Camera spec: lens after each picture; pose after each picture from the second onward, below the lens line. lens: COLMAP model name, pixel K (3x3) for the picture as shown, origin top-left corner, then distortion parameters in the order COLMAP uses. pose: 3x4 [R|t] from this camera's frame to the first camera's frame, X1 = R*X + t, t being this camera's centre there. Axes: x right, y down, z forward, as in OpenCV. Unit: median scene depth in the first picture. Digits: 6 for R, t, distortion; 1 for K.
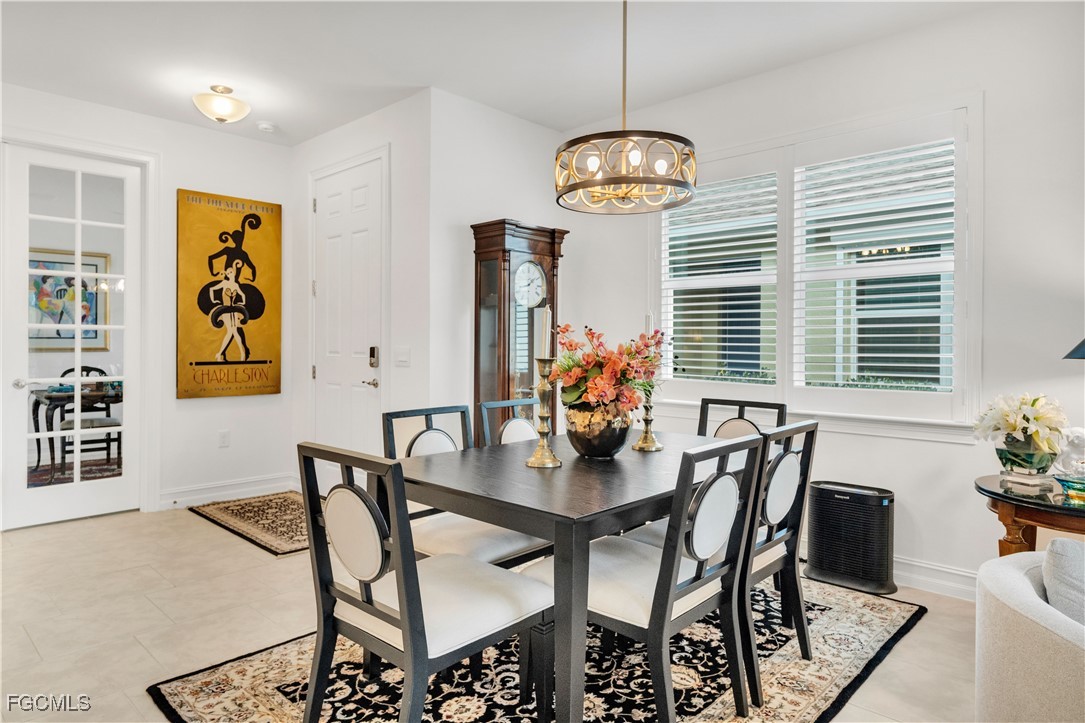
lens RADIAL K [[653.5, 0, 542.4], [0, 653.5, 344.5], [0, 0, 1]] dist [0.001639, -0.000415]
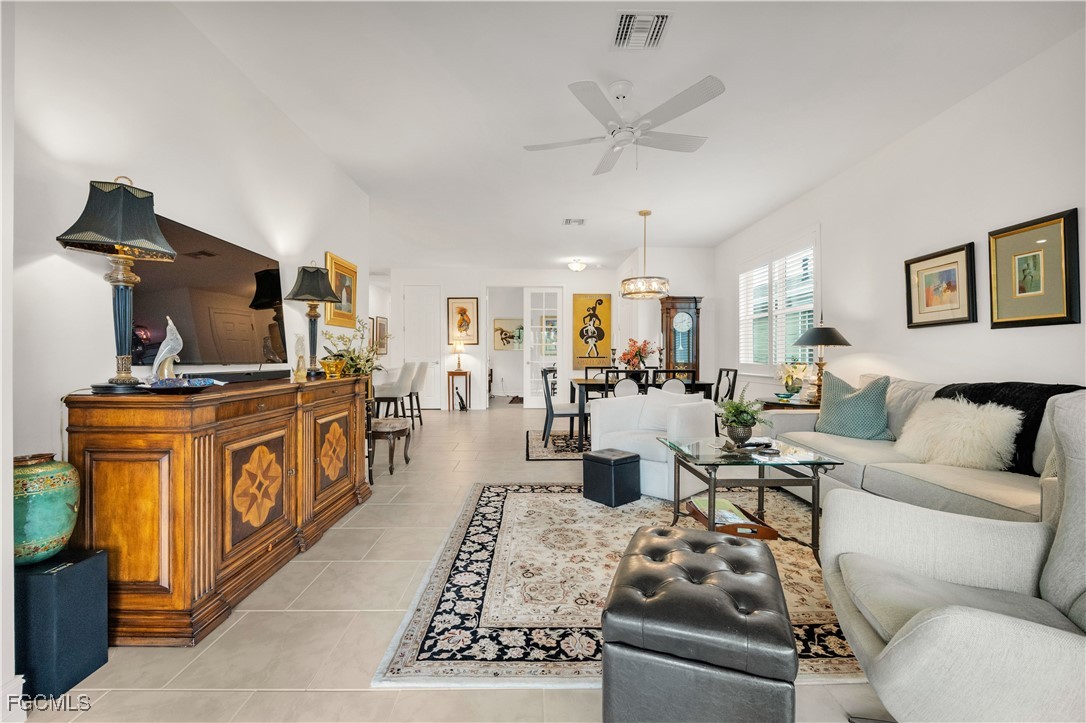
lens RADIAL K [[468.2, 0, 540.8], [0, 468.2, 347.1], [0, 0, 1]] dist [-0.001844, -0.000709]
pose [[0.709911, -0.018313, -0.704053, 0.690612], [0.001195, 0.999692, -0.024797, 0.032470], [0.704290, 0.016762, 0.709714, -0.463224]]
